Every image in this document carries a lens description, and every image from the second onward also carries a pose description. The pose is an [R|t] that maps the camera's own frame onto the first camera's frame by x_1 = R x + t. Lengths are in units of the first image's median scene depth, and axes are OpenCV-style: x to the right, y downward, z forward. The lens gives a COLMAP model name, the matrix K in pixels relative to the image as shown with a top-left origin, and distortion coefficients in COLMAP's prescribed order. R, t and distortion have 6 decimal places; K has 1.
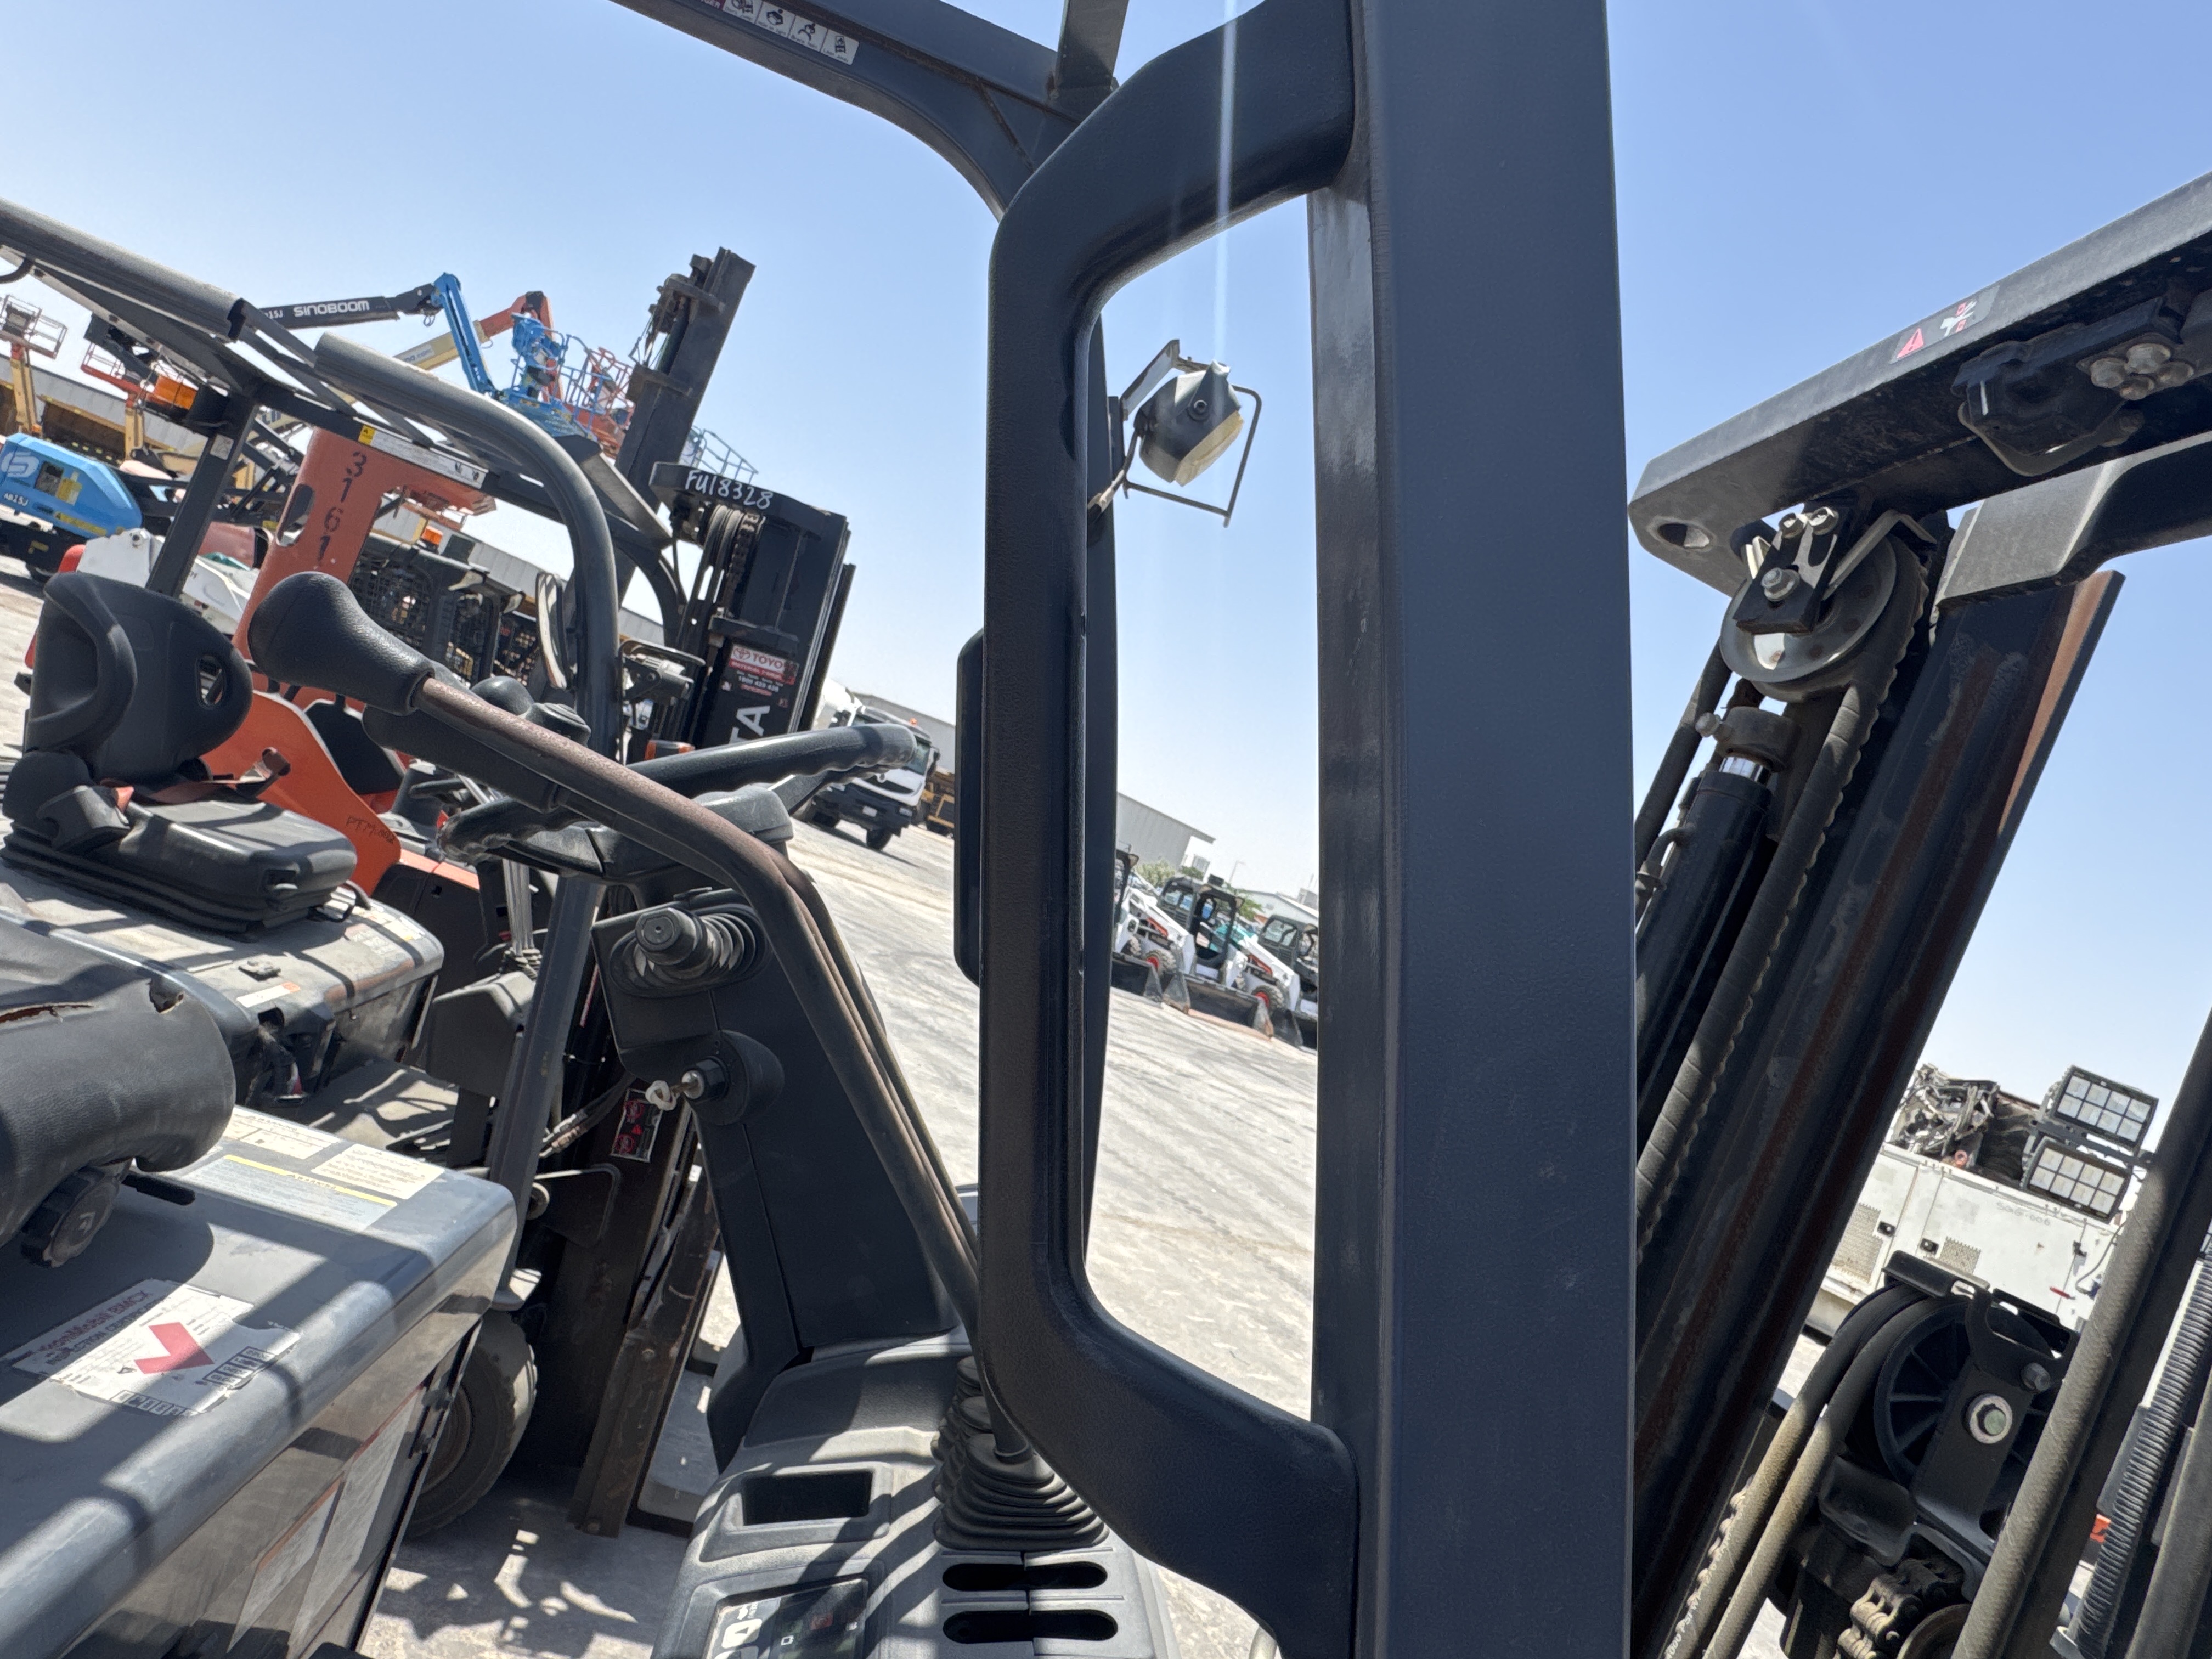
lens RADIAL K [[1190.9, 0, 1106.0], [0, 1190.9, 829.5], [0, 0, 1]] dist [-0.001359, -0.000434]
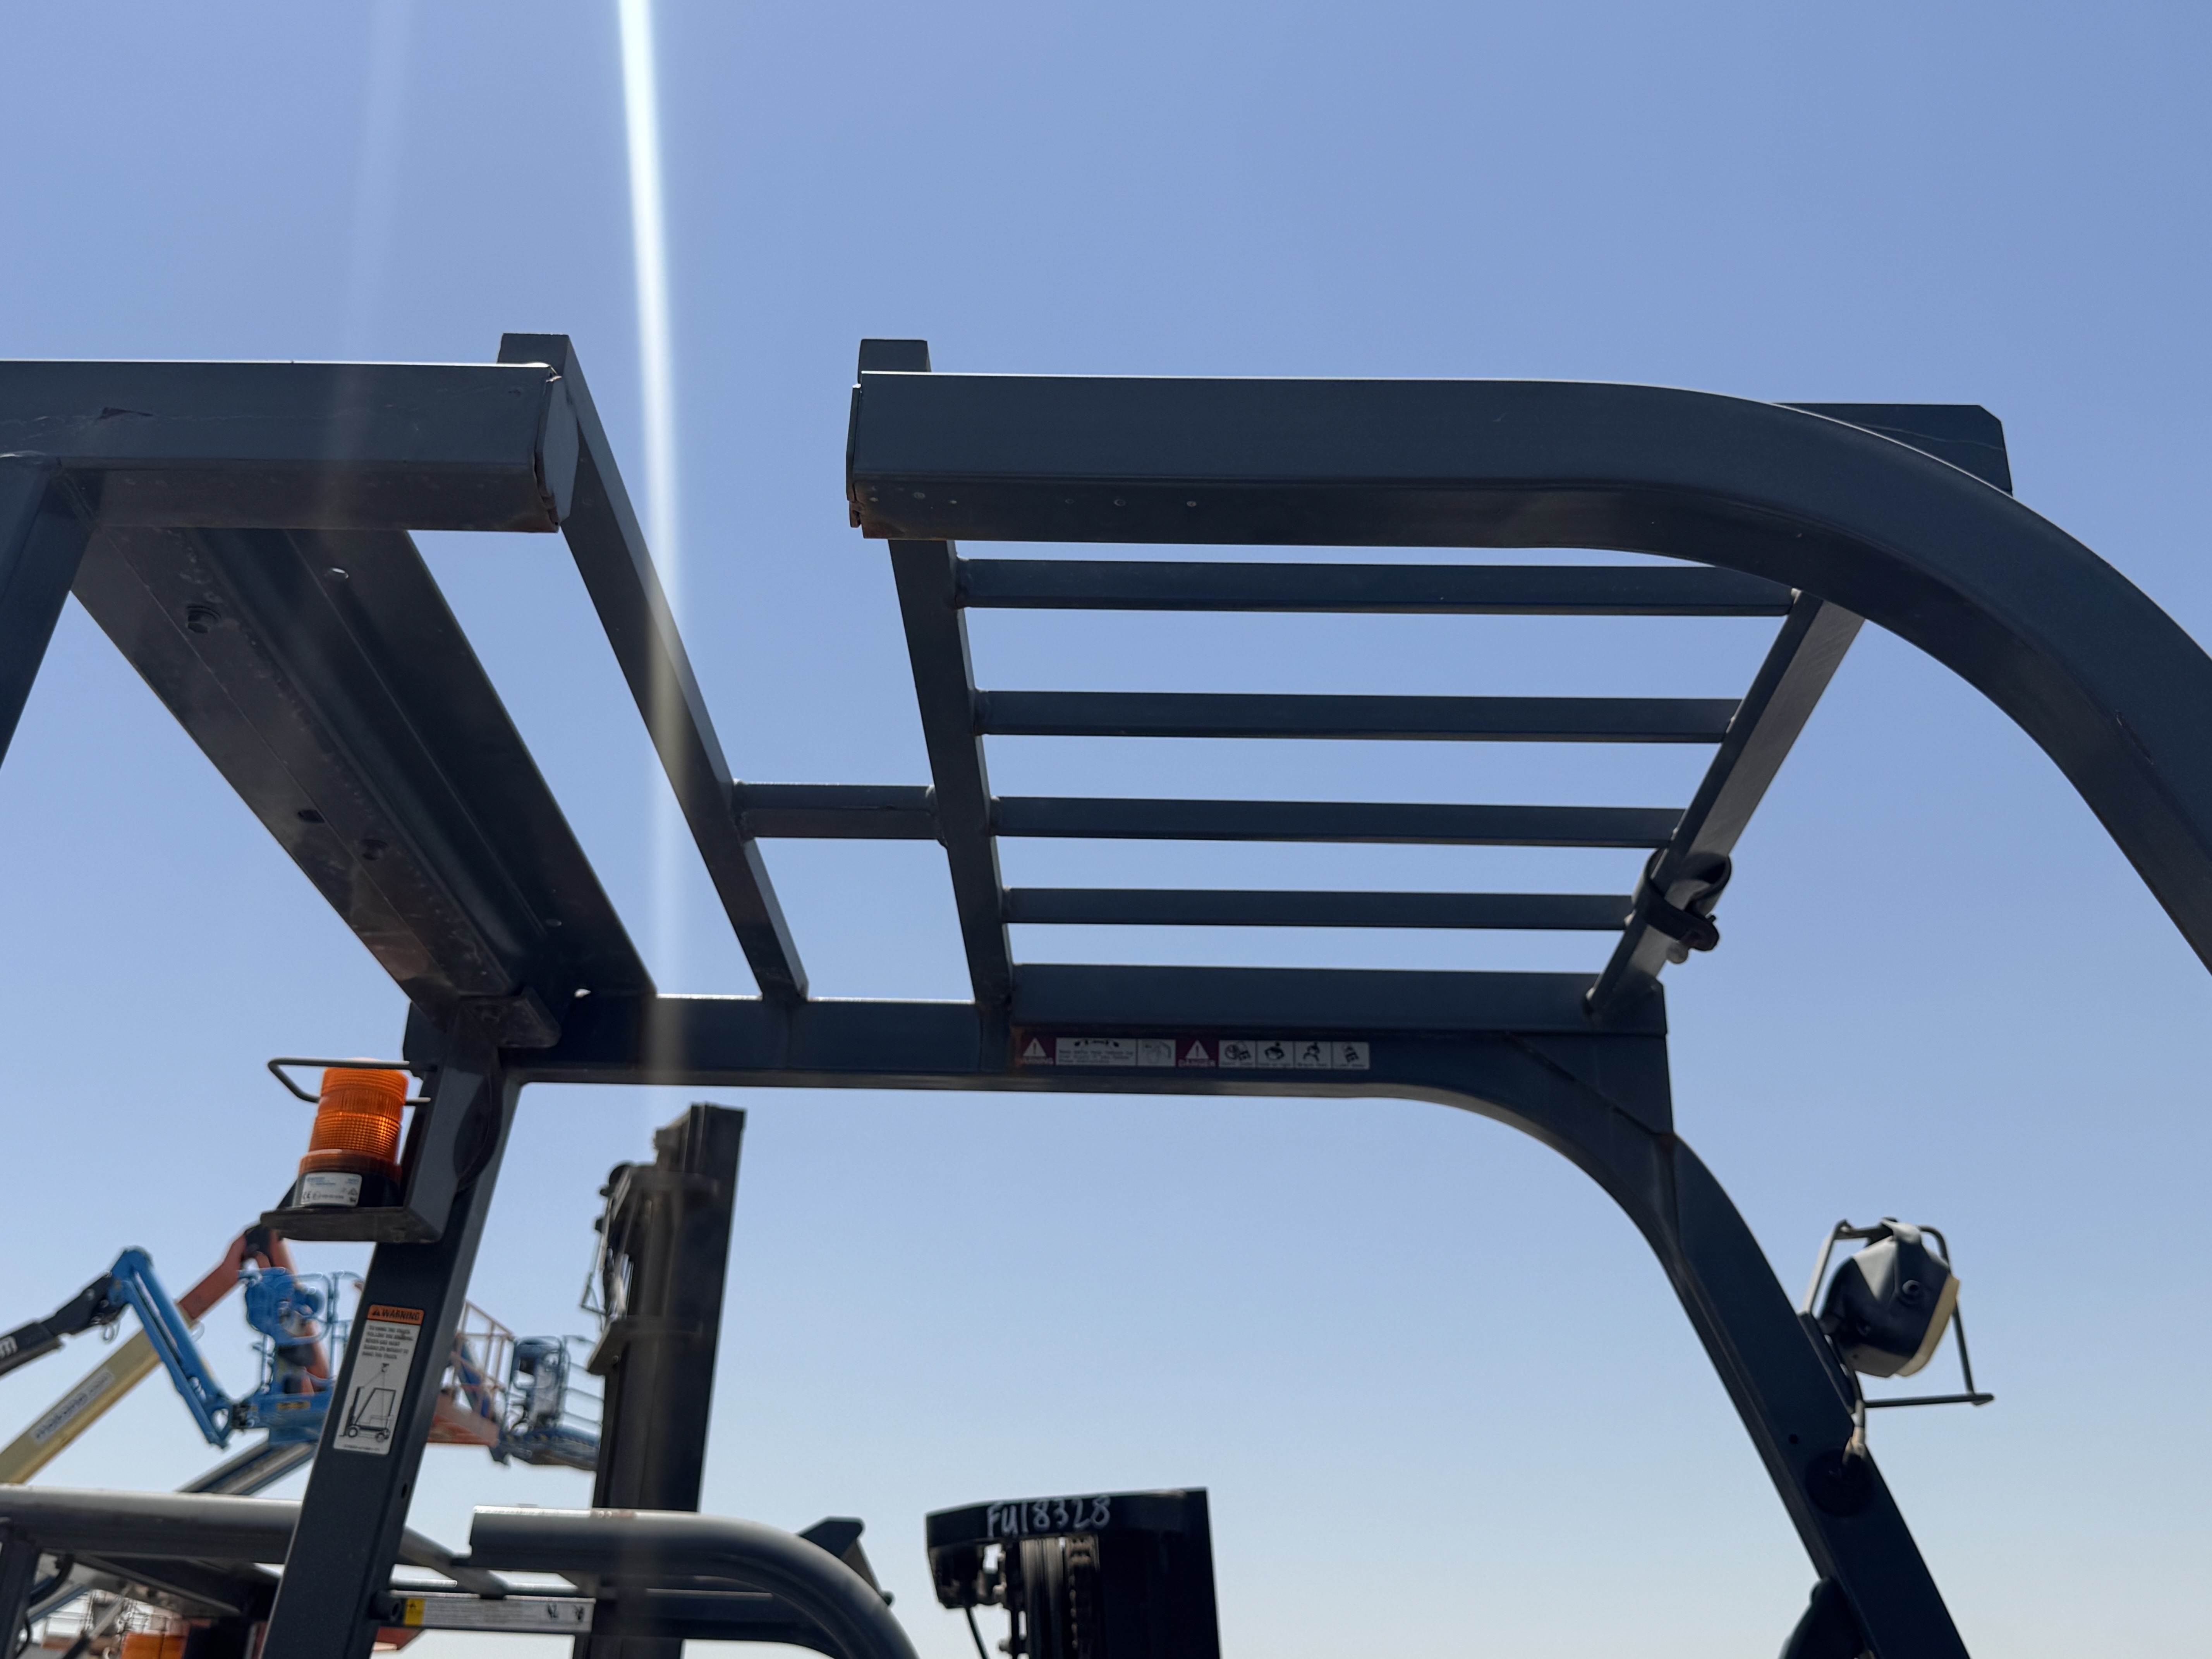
lens RADIAL K [[2180.8, 0, 1106.0], [0, 2180.8, 829.5], [0, 0, 1]] dist [0.094437, -0.211522]
pose [[0.938063, -0.345981, 0.018318, -0.170377], [0.321199, 0.848616, -0.420335, -0.080879], [0.129883, 0.400185, 0.907184, -0.265274]]
